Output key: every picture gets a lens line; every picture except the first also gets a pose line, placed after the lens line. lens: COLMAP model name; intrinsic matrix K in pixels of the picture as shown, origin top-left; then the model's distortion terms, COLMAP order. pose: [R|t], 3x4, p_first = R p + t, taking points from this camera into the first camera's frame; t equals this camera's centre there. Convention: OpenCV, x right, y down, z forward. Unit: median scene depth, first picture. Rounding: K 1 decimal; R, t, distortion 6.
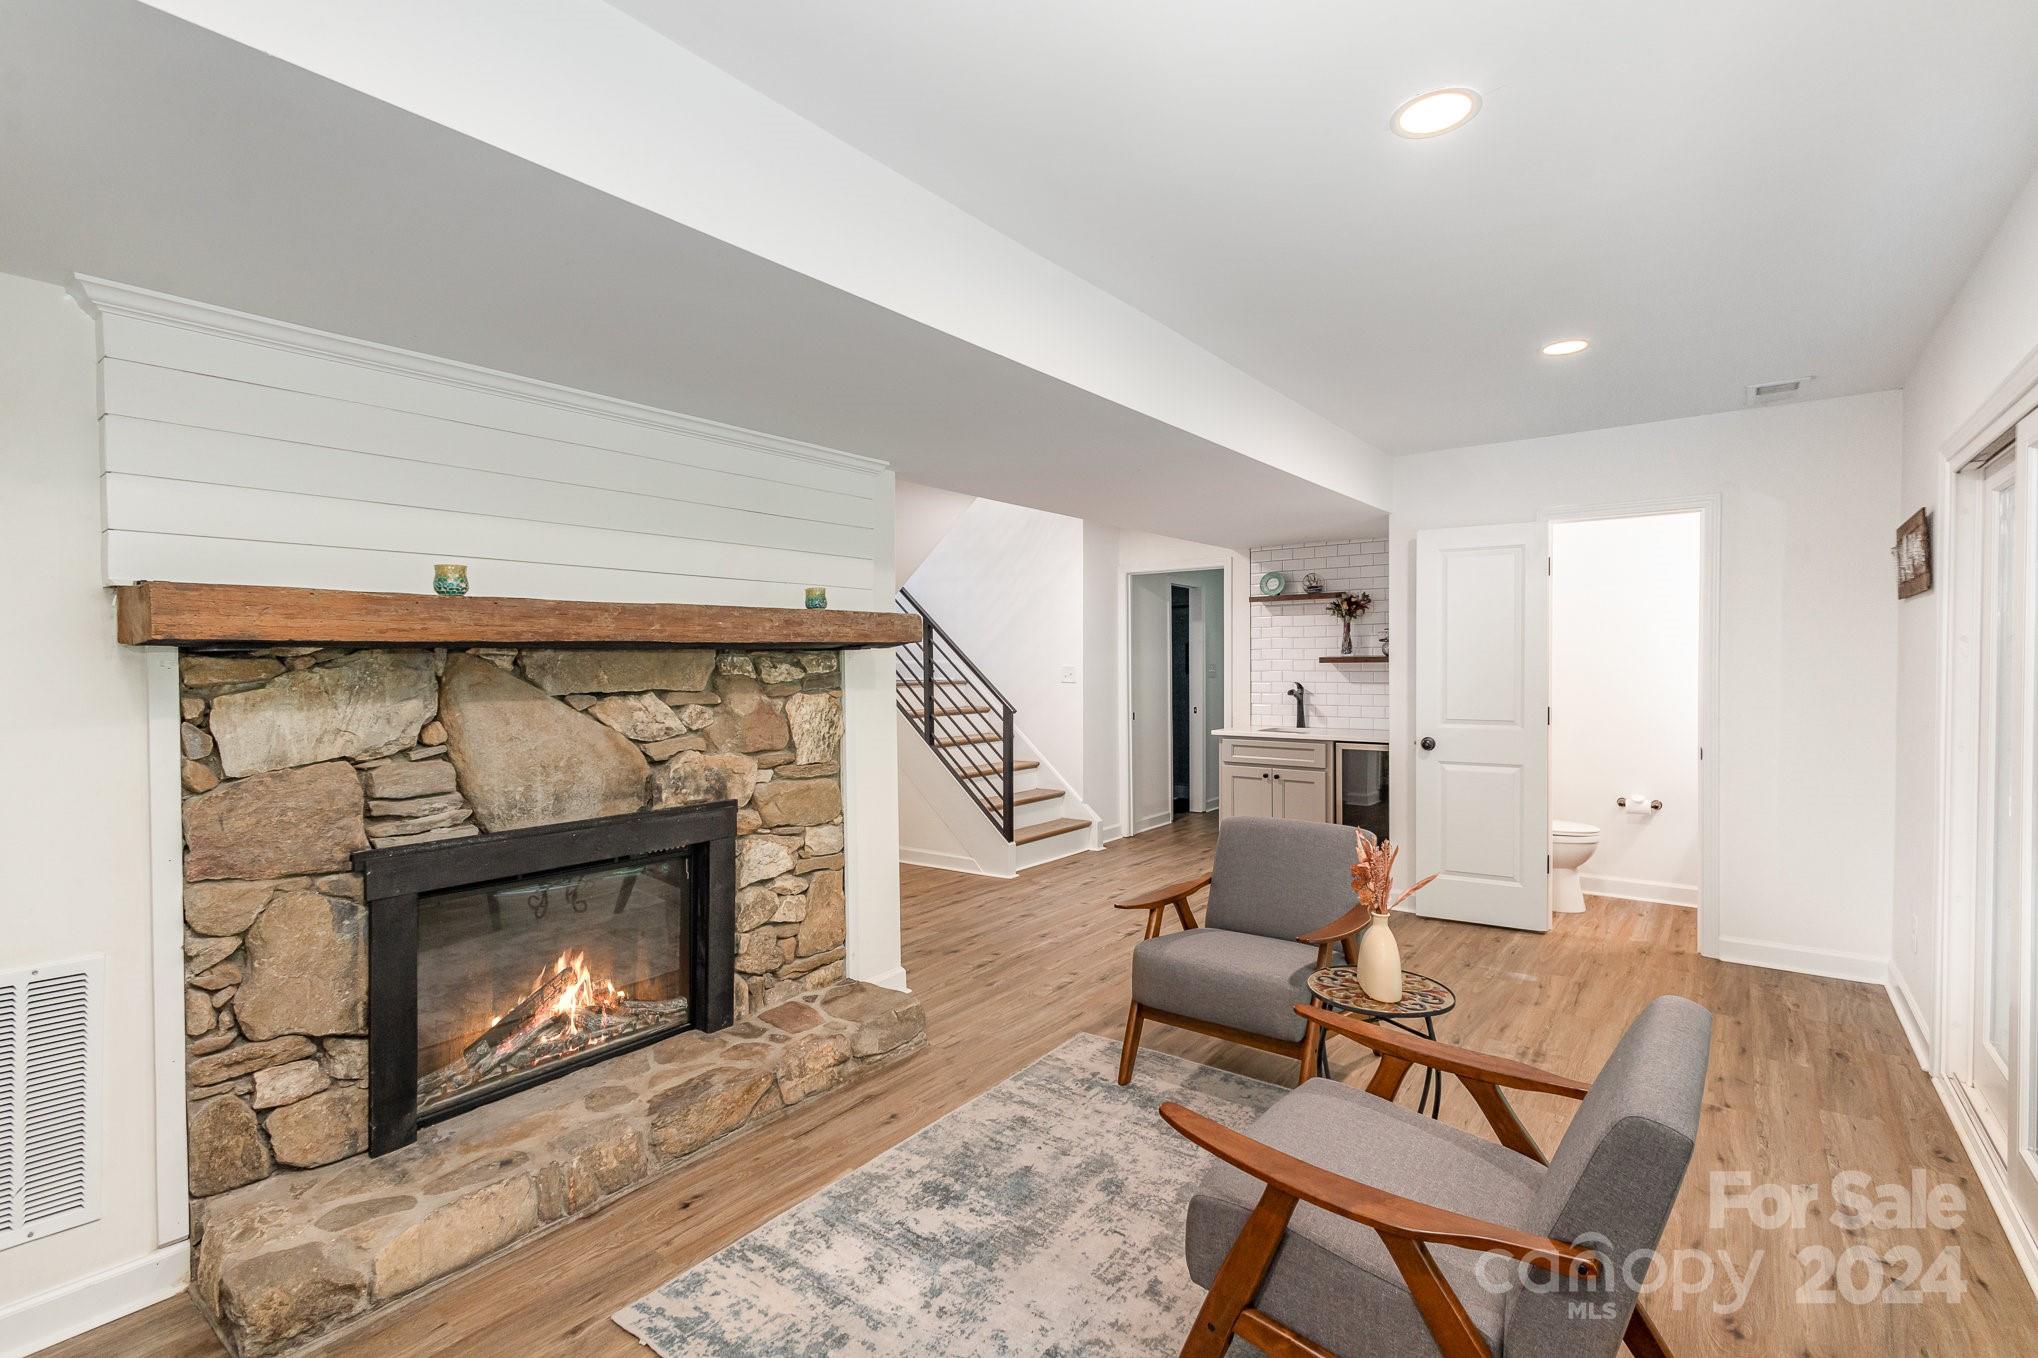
lens RADIAL K [[948.9, 0, 1025.2], [0, 948.9, 673.0], [0, 0, 1]] dist [0.023473, 0.000176]
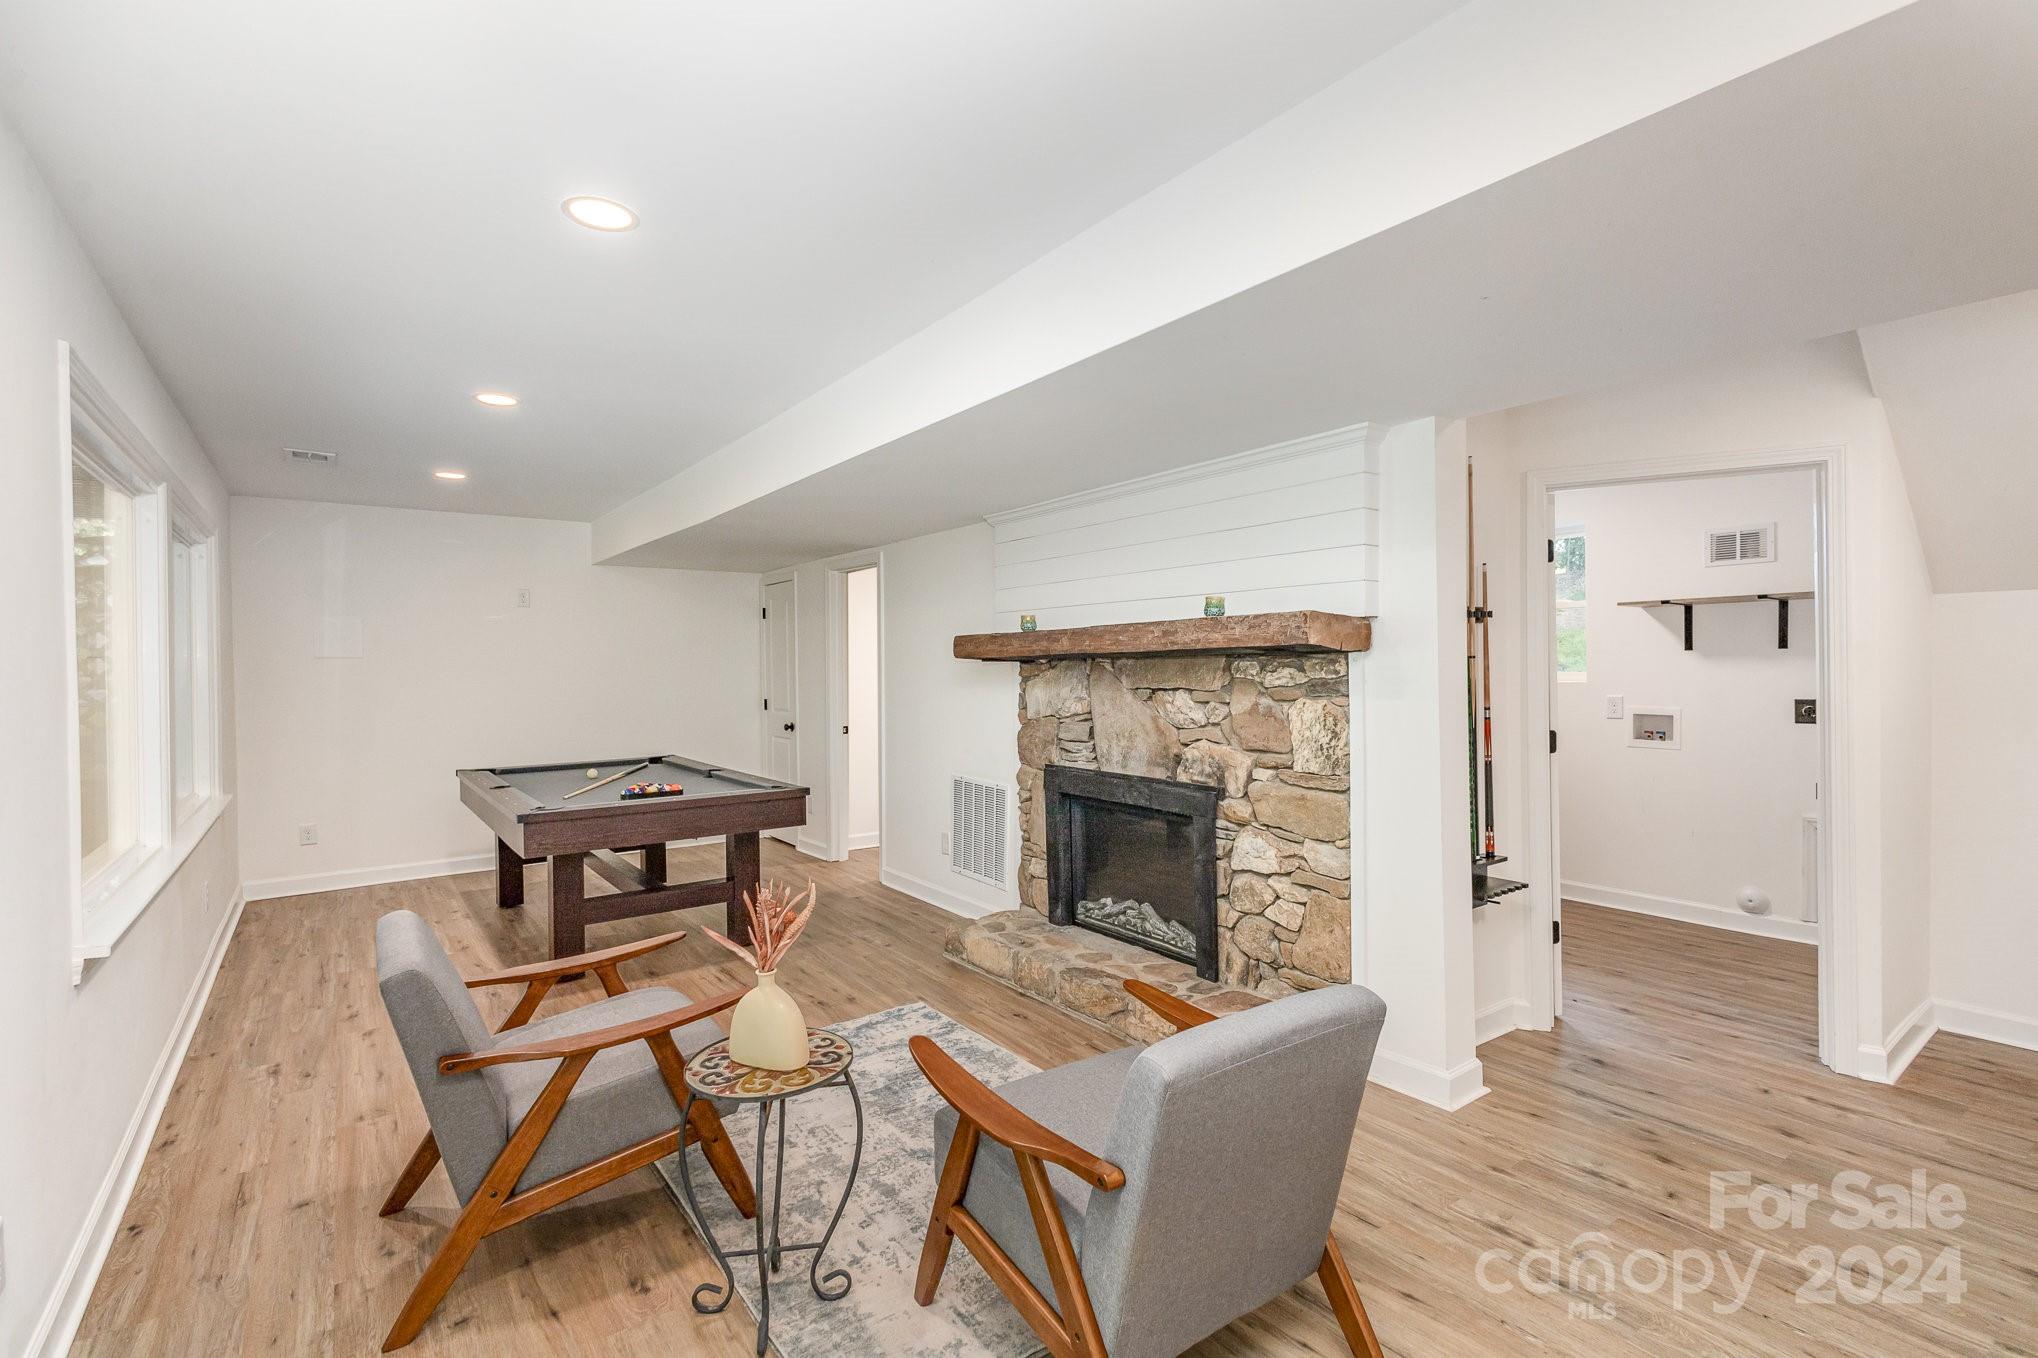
lens RADIAL K [[981.7, 0, 1019.0], [0, 981.7, 679.0], [0, 0, 1]] dist [0.033308, 0.000368]
pose [[-0.315284, 0.030491, -0.948508, 0.906961], [0.006245, 0.999529, 0.030055, -0.033946], [0.948977, 0.003552, -0.315325, 1.182079]]
